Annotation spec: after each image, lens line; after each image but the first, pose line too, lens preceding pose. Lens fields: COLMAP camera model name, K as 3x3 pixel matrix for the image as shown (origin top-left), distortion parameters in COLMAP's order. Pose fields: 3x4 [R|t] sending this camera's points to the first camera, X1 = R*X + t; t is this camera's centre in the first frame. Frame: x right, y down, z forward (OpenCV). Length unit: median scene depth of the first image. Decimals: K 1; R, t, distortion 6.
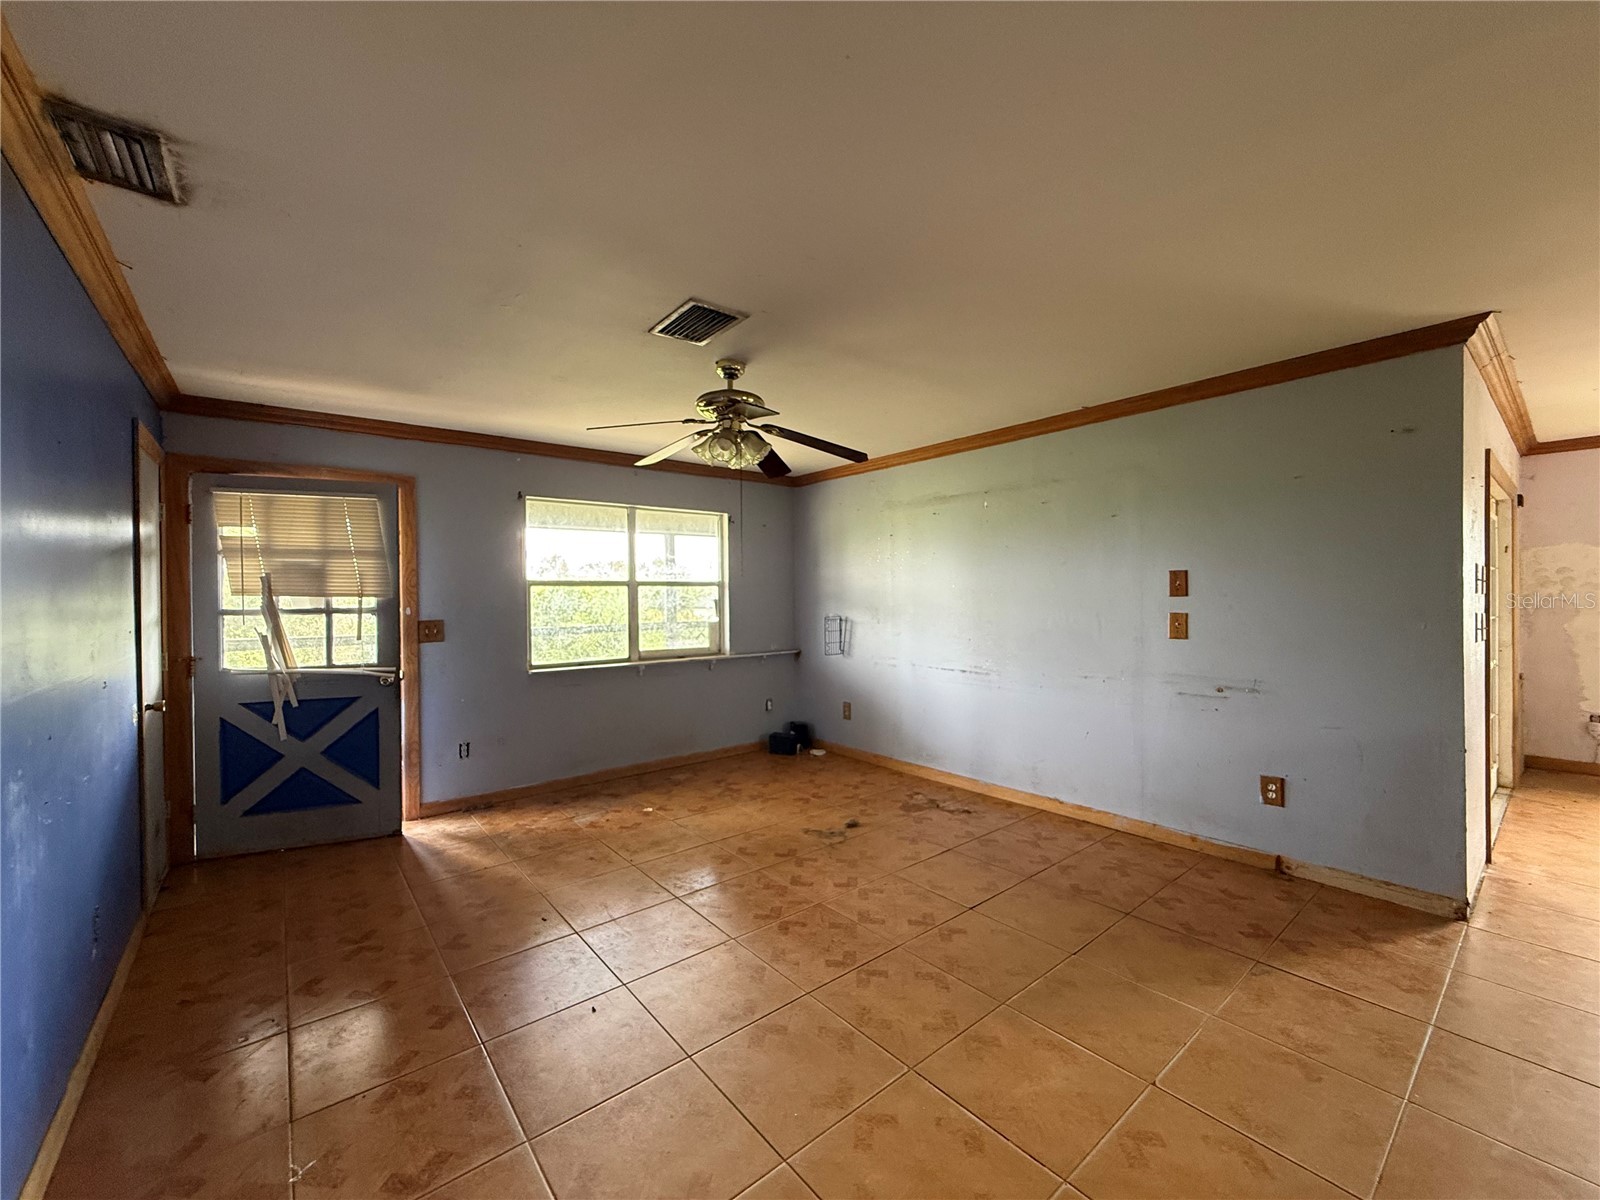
lens RADIAL K [[639.5, 0, 798.7], [0, 639.5, 611.4], [0, 0, 1]] dist [-0.001006, 0.000554]
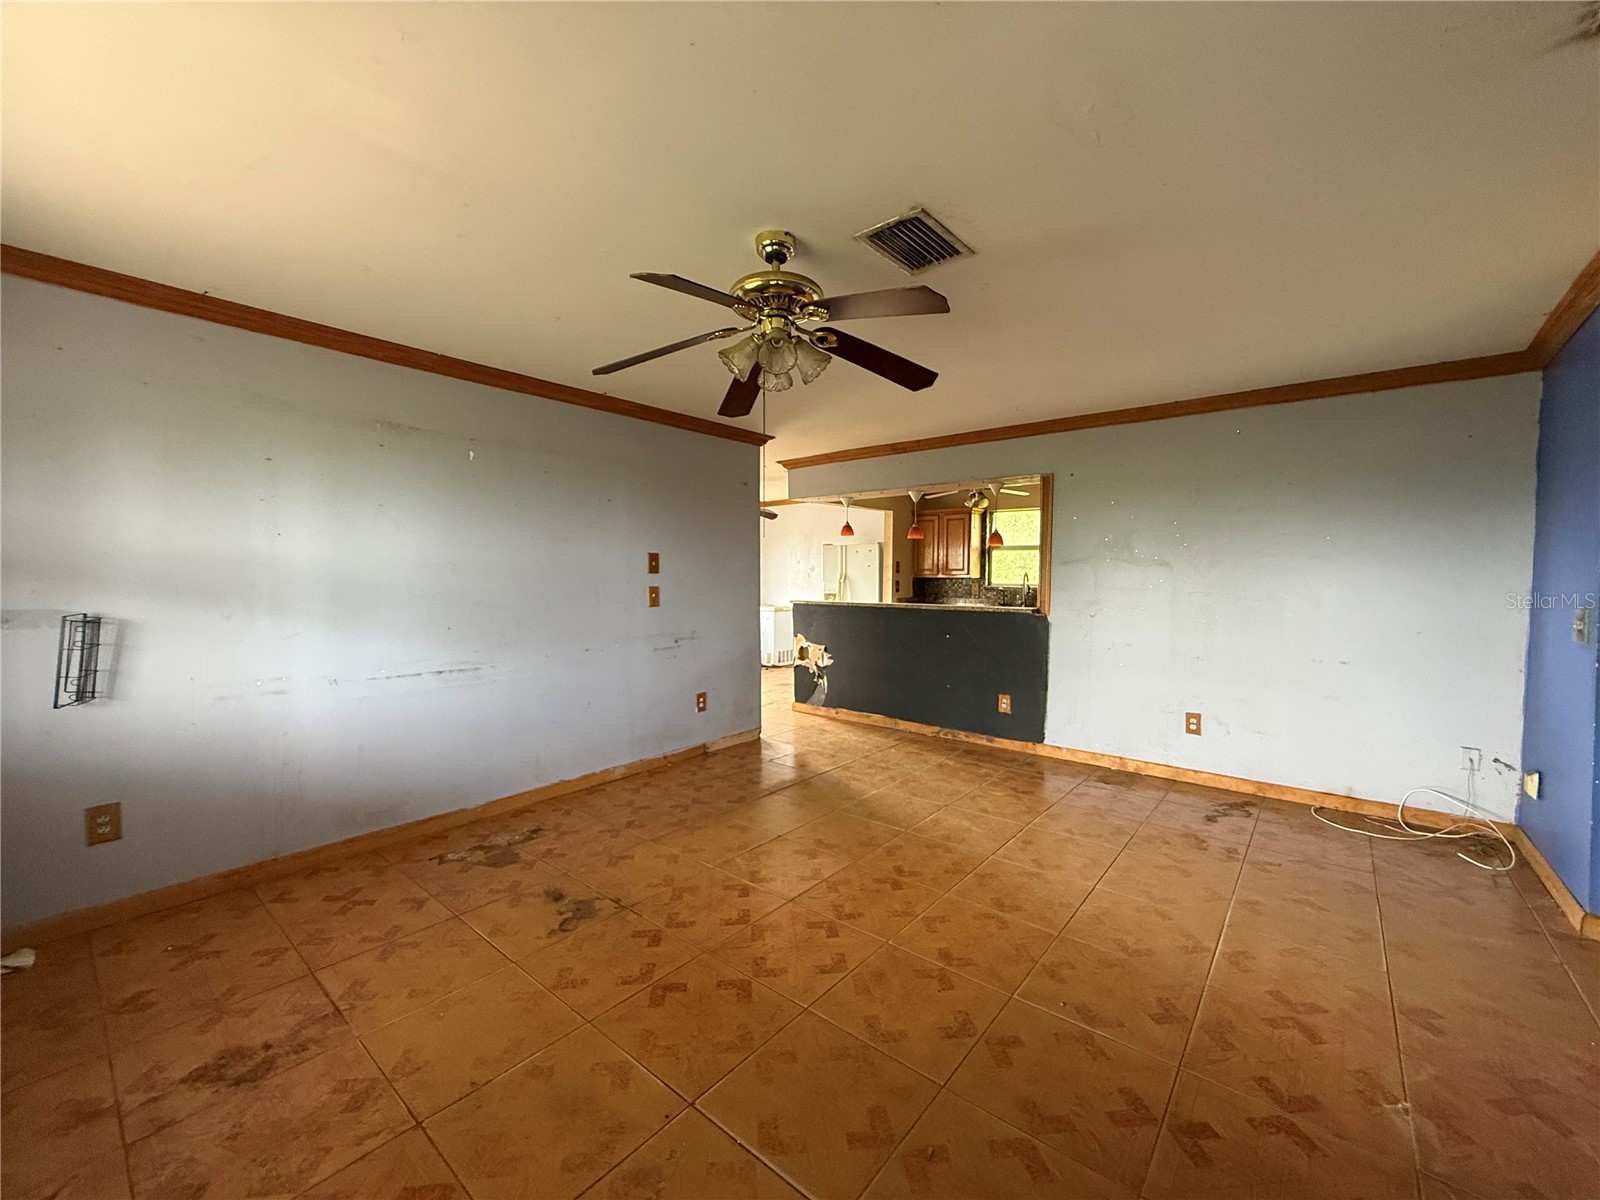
lens RADIAL K [[639.5, 0, 795.9], [0, 639.5, 614.5], [0, 0, 1]] dist [-0.001006, 0.000554]
pose [[-0.186038, -0.050144, 0.981262, -0.650830], [0.025725, 0.998106, 0.055882, -0.004998], [-0.982206, 0.035639, -0.184395, 0.878785]]
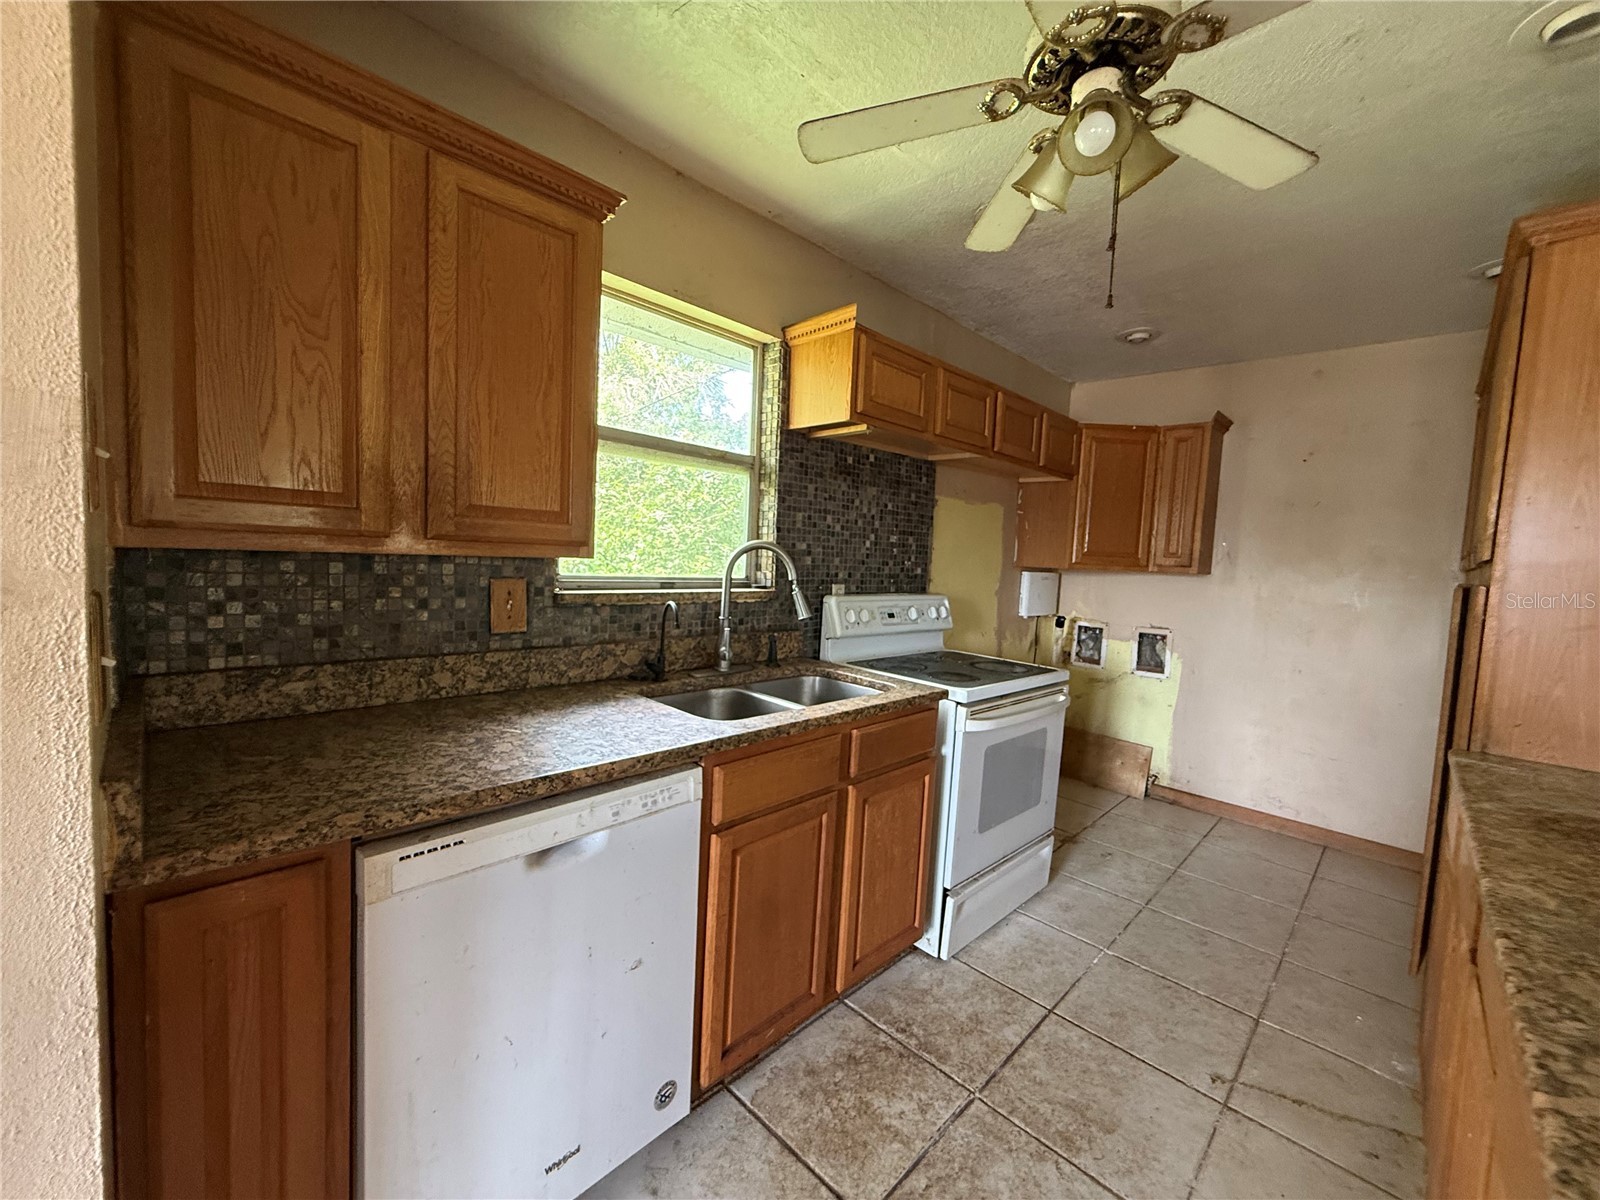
lens RADIAL K [[639.5, 0, 800.8], [0, 639.5, 599.0], [0, 0, 1]] dist [-0.001006, 0.000554]
pose [[-0.993015, -0.025972, -0.115092, 1.117377], [-0.037737, 0.994144, 0.101257, -0.015305], [0.111788, 0.104893, -0.988181, 0.385542]]
